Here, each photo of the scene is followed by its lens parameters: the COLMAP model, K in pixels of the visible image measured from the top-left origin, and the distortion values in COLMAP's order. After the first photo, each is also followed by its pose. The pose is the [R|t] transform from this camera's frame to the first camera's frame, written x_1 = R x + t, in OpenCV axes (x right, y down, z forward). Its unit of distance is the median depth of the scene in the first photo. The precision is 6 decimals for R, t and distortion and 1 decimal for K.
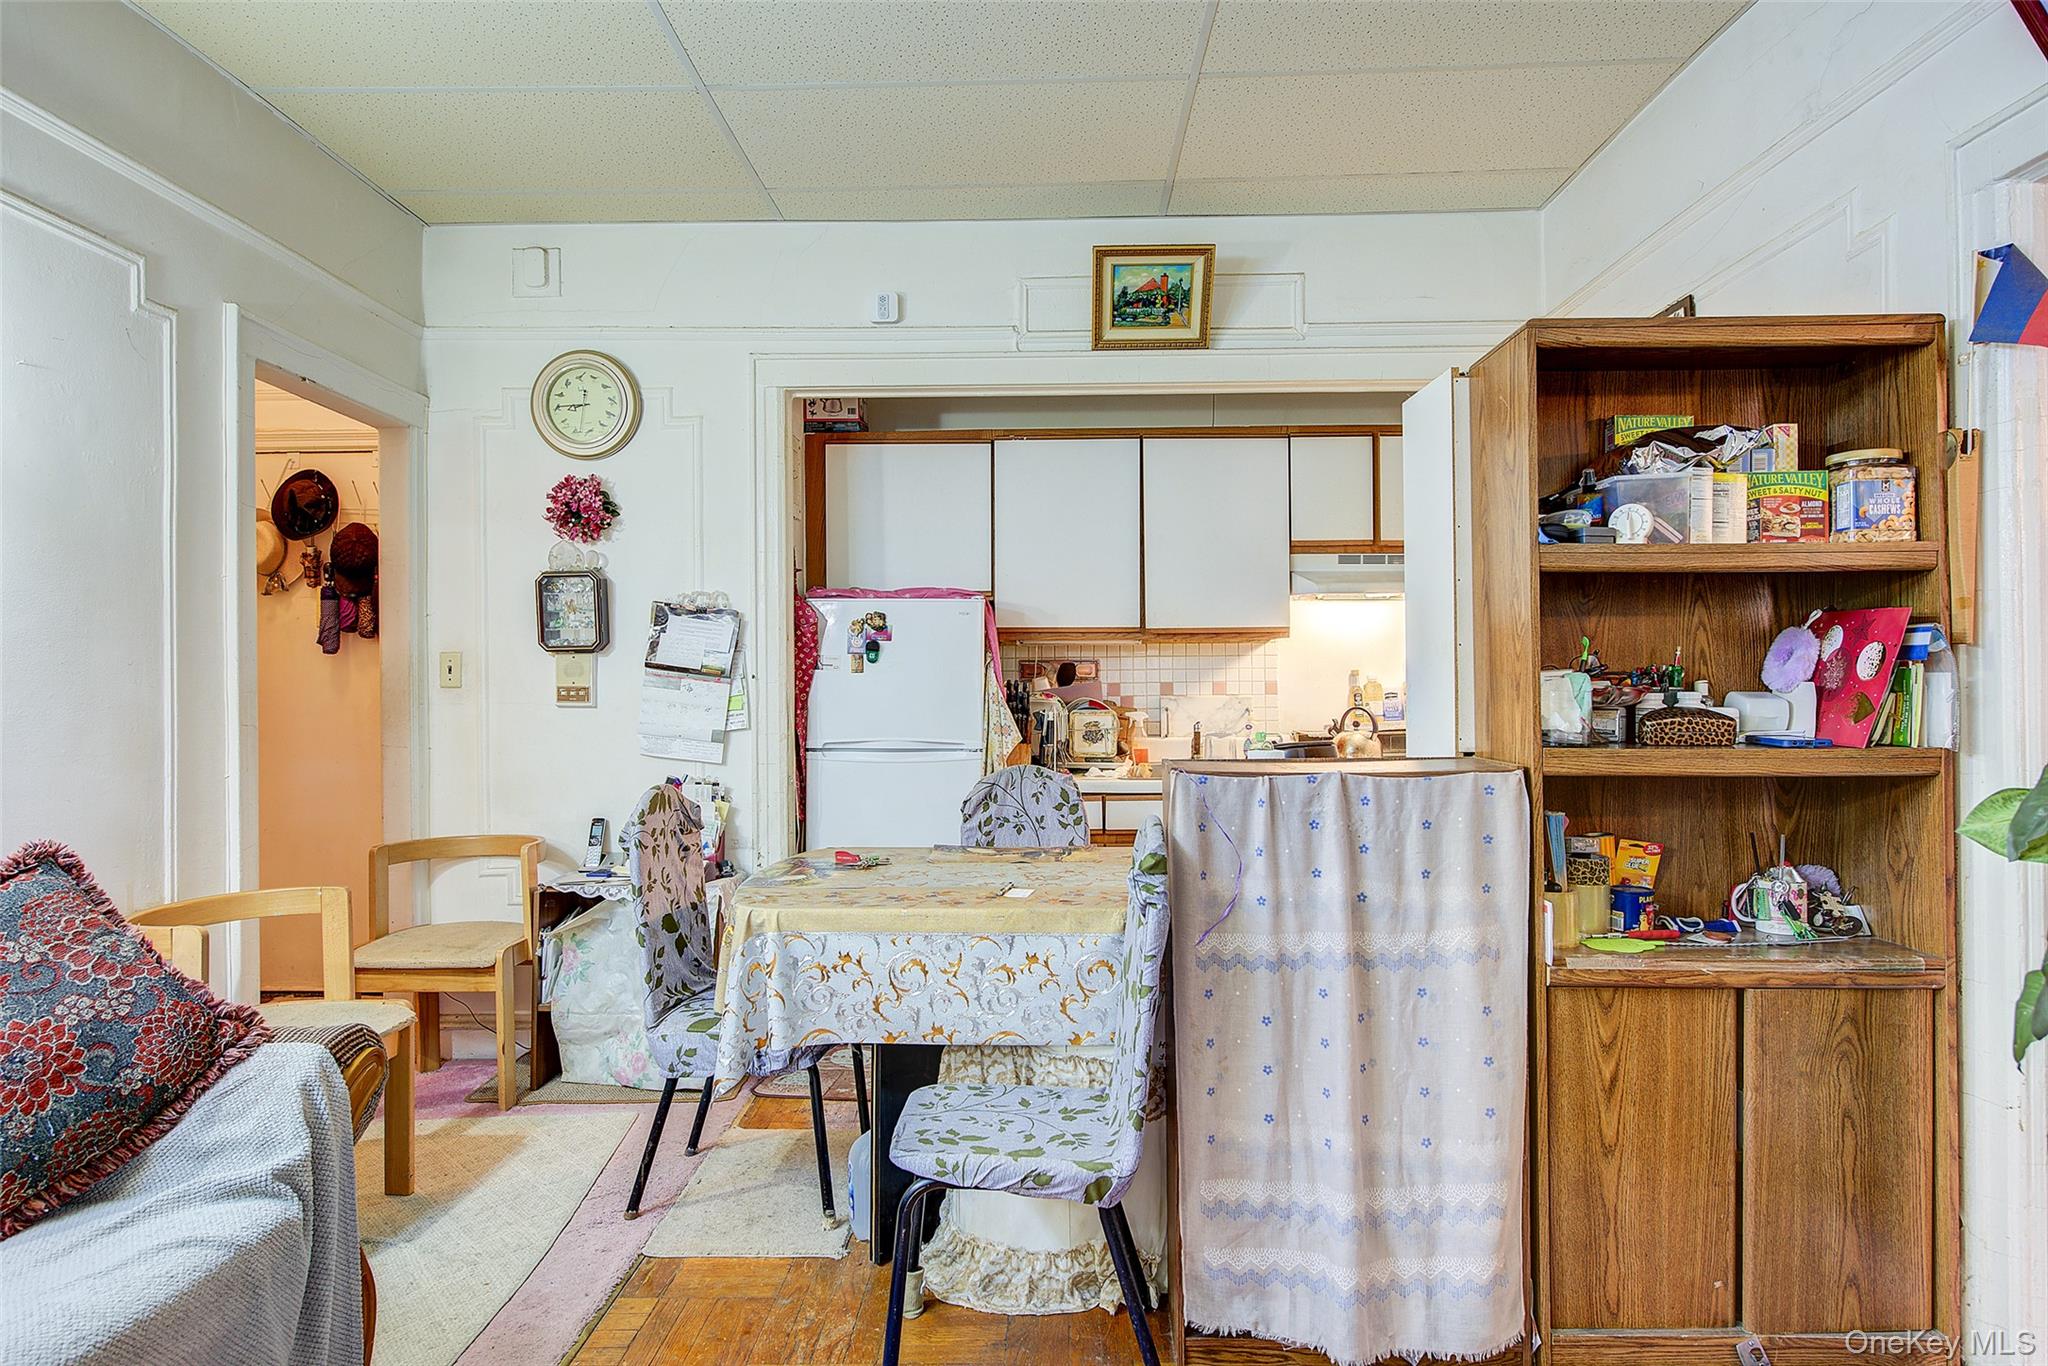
lens RADIAL K [[1237.7, 0, 1104.2], [0, 1237.7, 671.3], [0, 0, 1]] dist [0.016578, 0.000500]
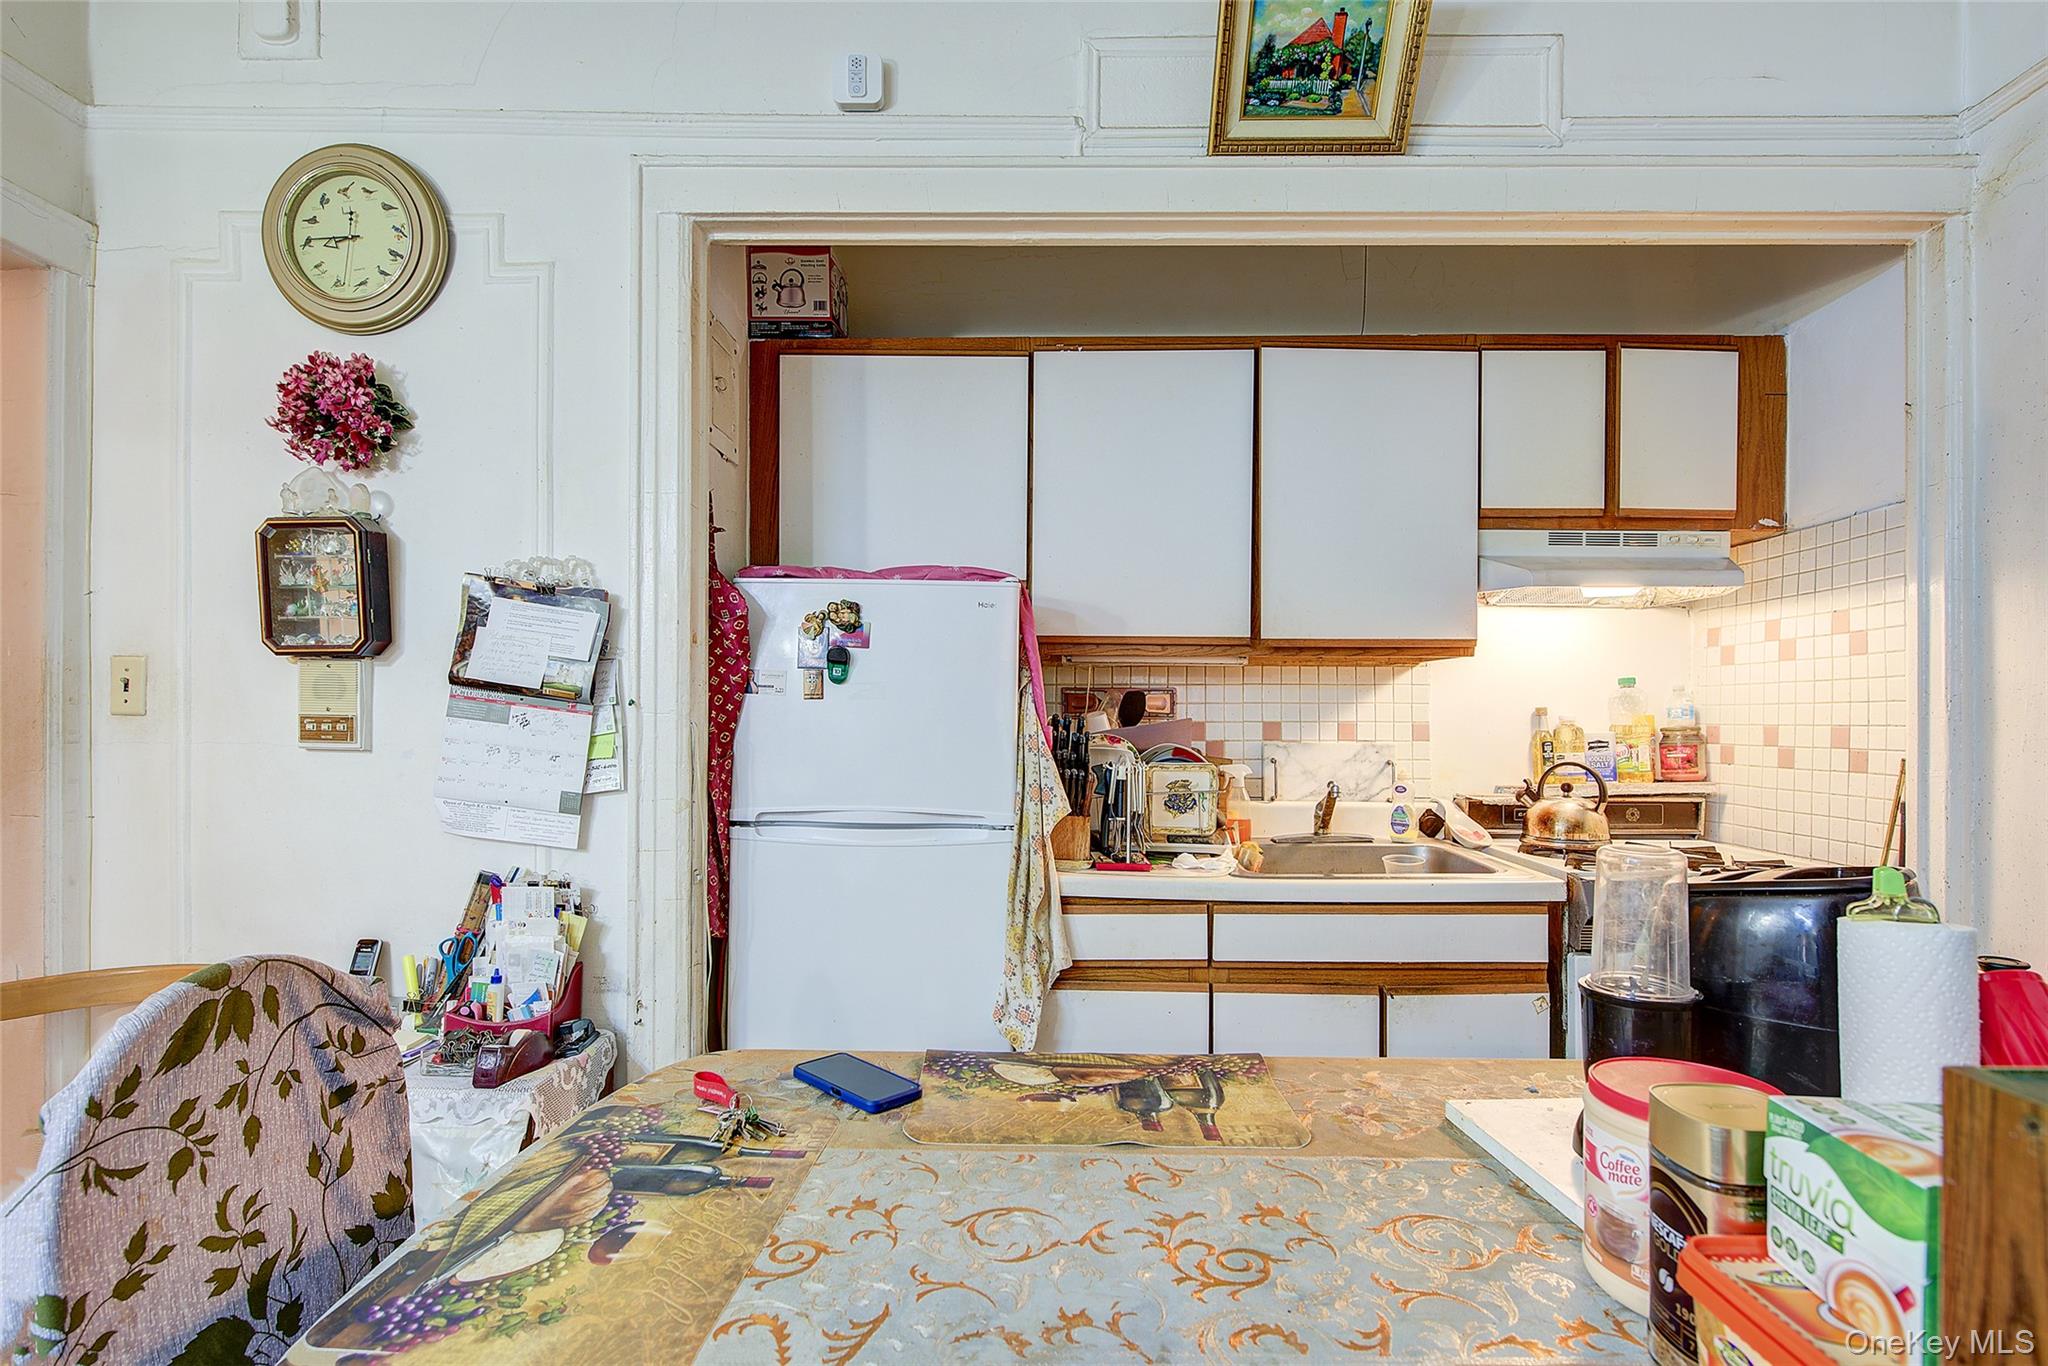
lens RADIAL K [[965.5, 0, 998.5], [0, 965.5, 711.9], [0, 0, 1]] dist [0.001715, 0.000490]
pose [[0.996126, 0.010816, -0.087275, -0.065731], [-0.011006, 0.999938, -0.001695, 0.007111], [0.087251, 0.002649, 0.996183, 0.529876]]
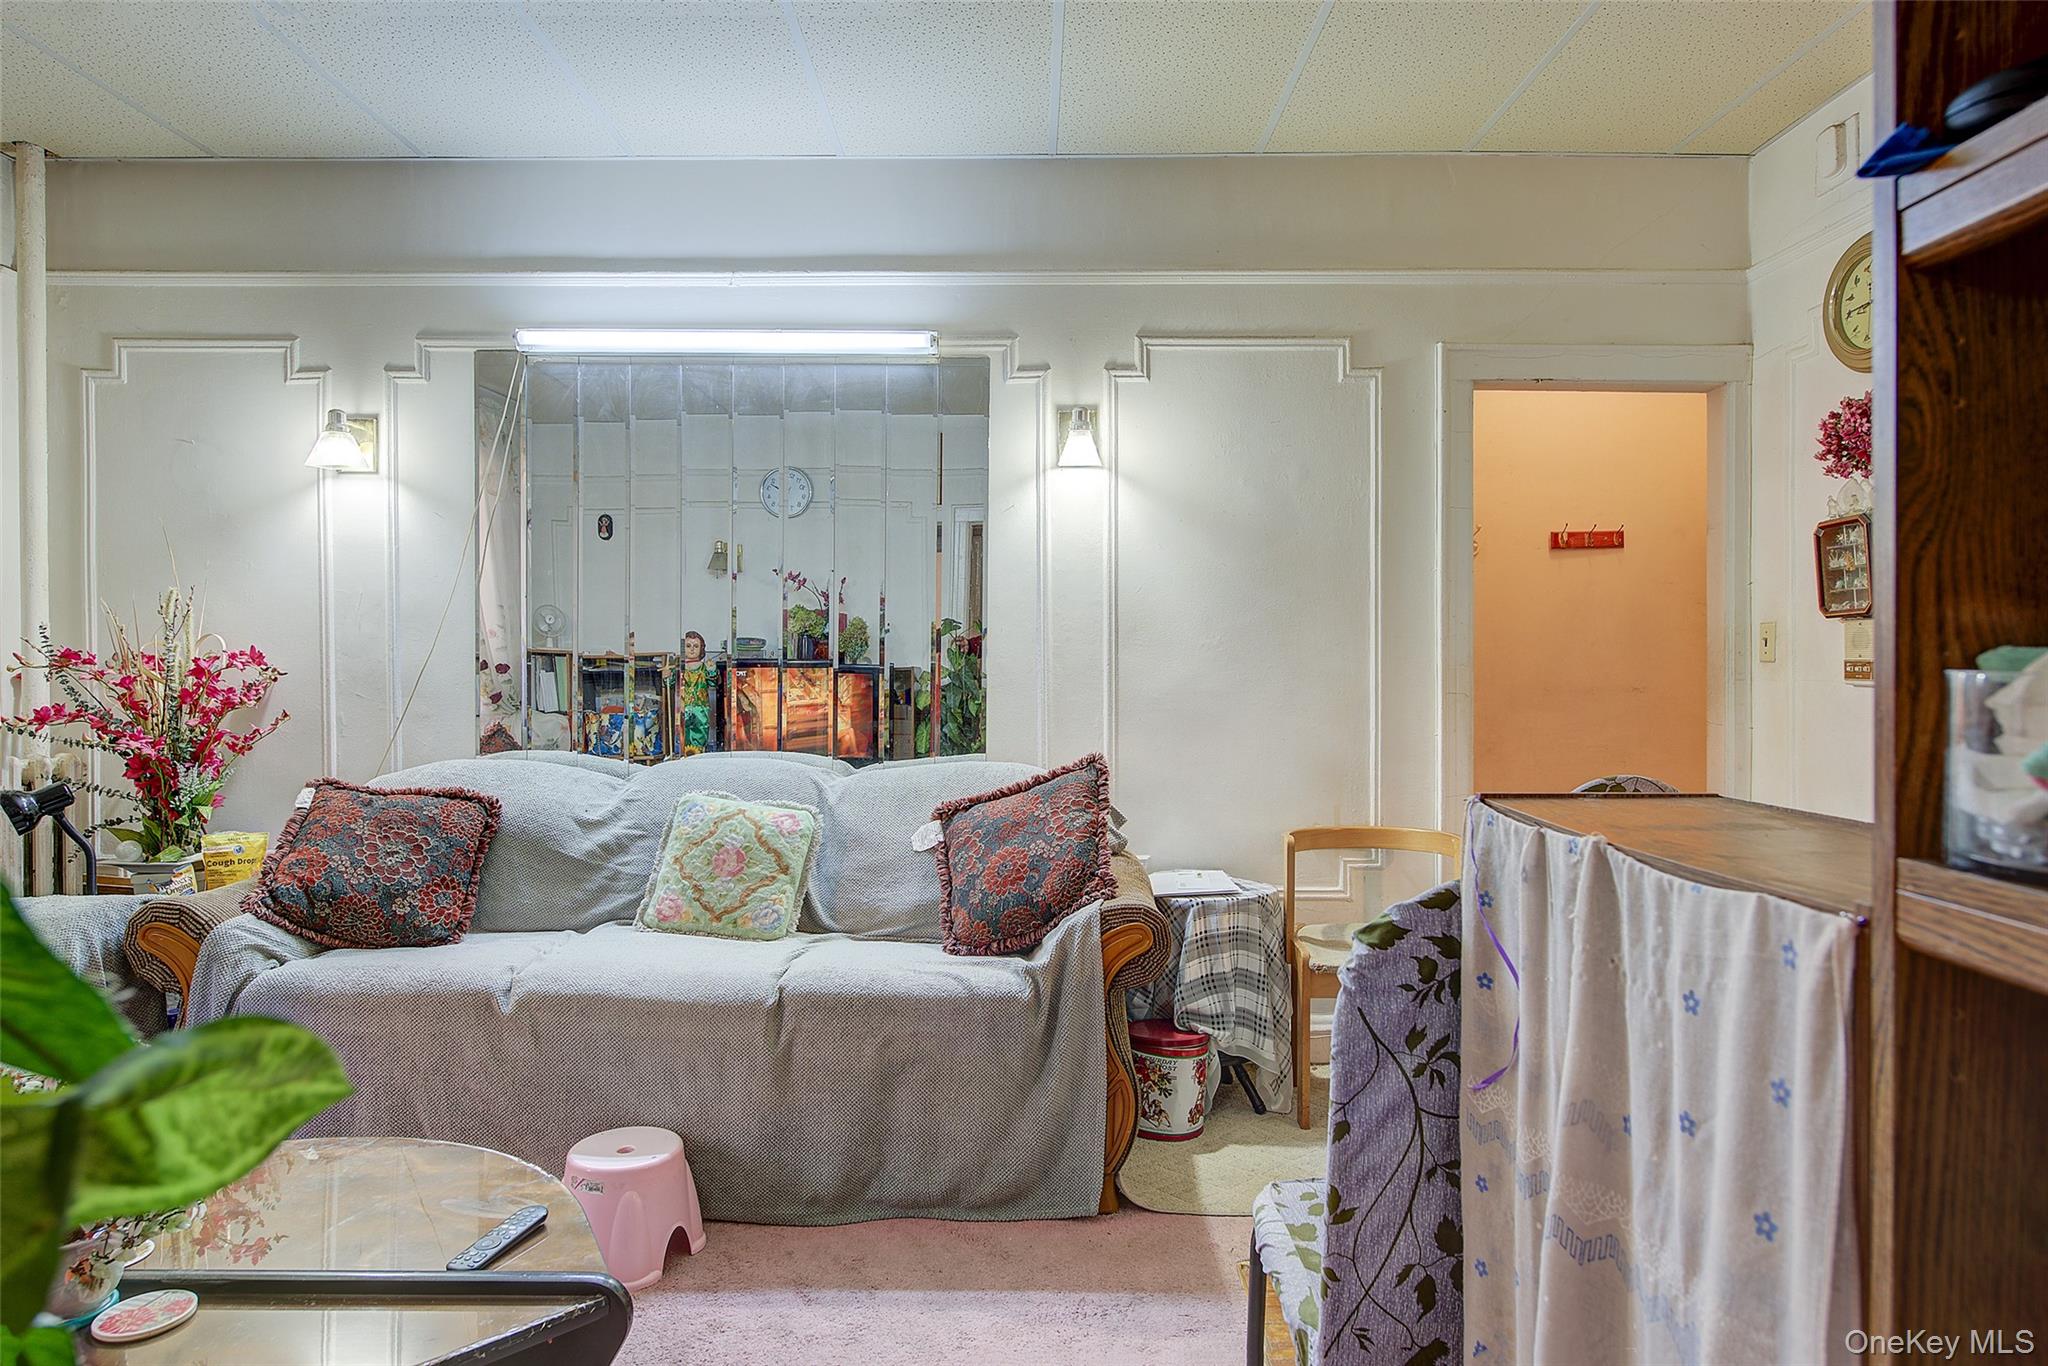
lens RADIAL K [[1237.7, 0, 1007.3], [0, 1237.7, 691.0], [0, 0, 1]] dist [0.016578, 0.000500]
pose [[-0.061525, 0.020781, -0.997889, 0.377640], [0.009076, 0.999754, 0.020260, 0.009723], [0.998064, -0.007810, -0.061698, 0.465673]]
